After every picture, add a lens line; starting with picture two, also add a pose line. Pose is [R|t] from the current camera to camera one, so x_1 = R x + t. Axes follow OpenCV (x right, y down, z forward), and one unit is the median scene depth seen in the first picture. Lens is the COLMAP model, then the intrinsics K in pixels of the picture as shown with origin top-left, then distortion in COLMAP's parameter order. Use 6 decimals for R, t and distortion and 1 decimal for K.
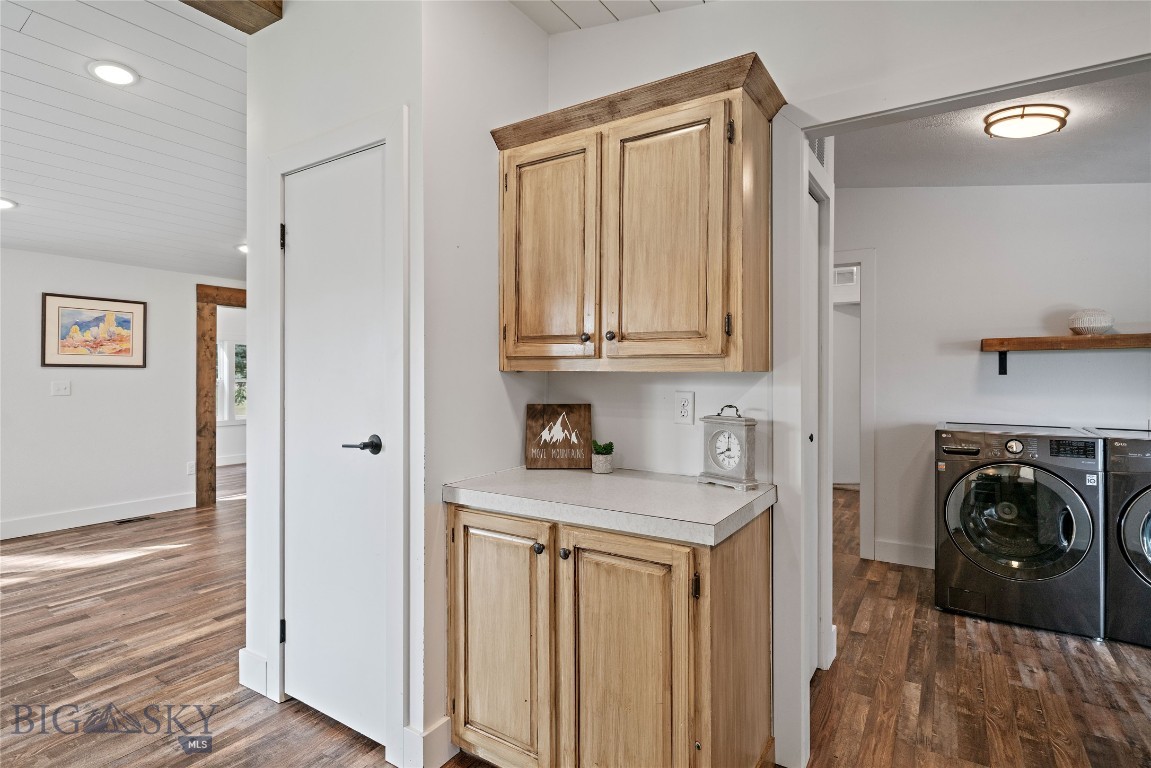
lens RADIAL K [[564.4, 0, 572.9], [0, 564.4, 373.6], [0, 0, 1]] dist [0.000850, 0.000447]
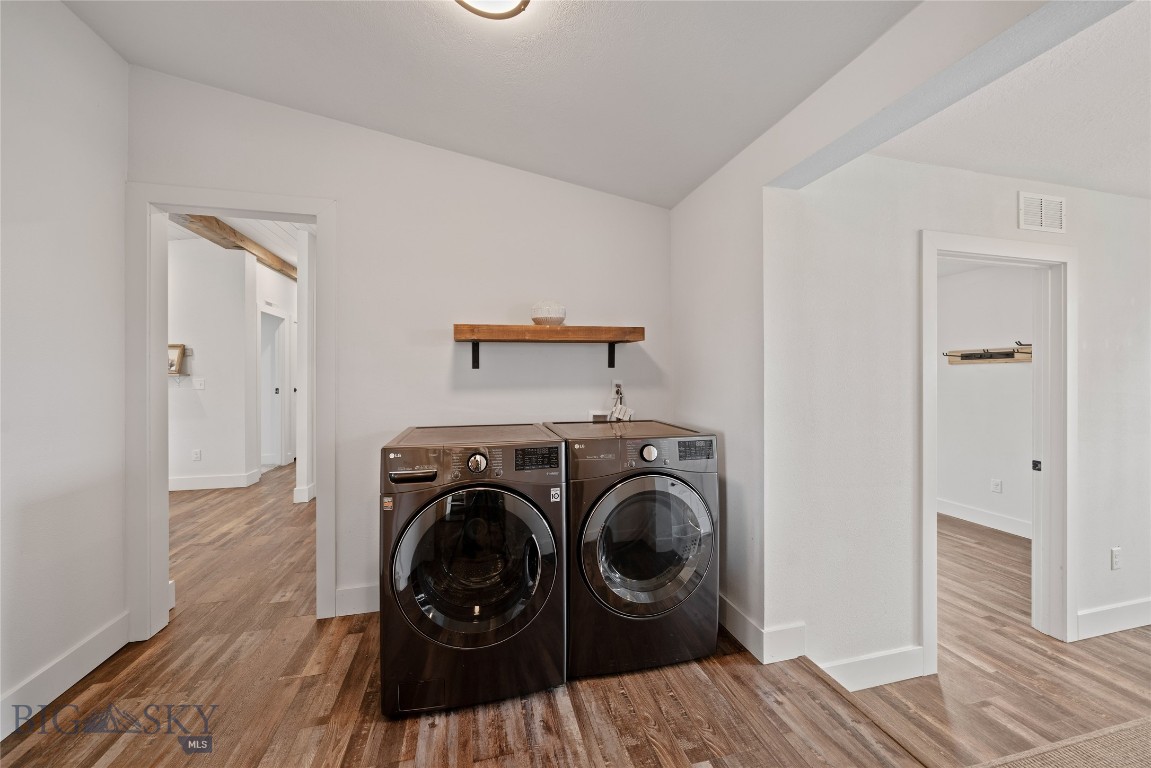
lens RADIAL K [[418.7, 0, 570.4], [0, 418.7, 373.9], [0, 0, 1]] dist [-0.001189, -0.000138]
pose [[0.677187, 0.004258, 0.735799, 0.468588], [0.001843, 0.999970, -0.007483, 0.019721], [-0.735809, 0.006423, 0.677159, 0.550730]]
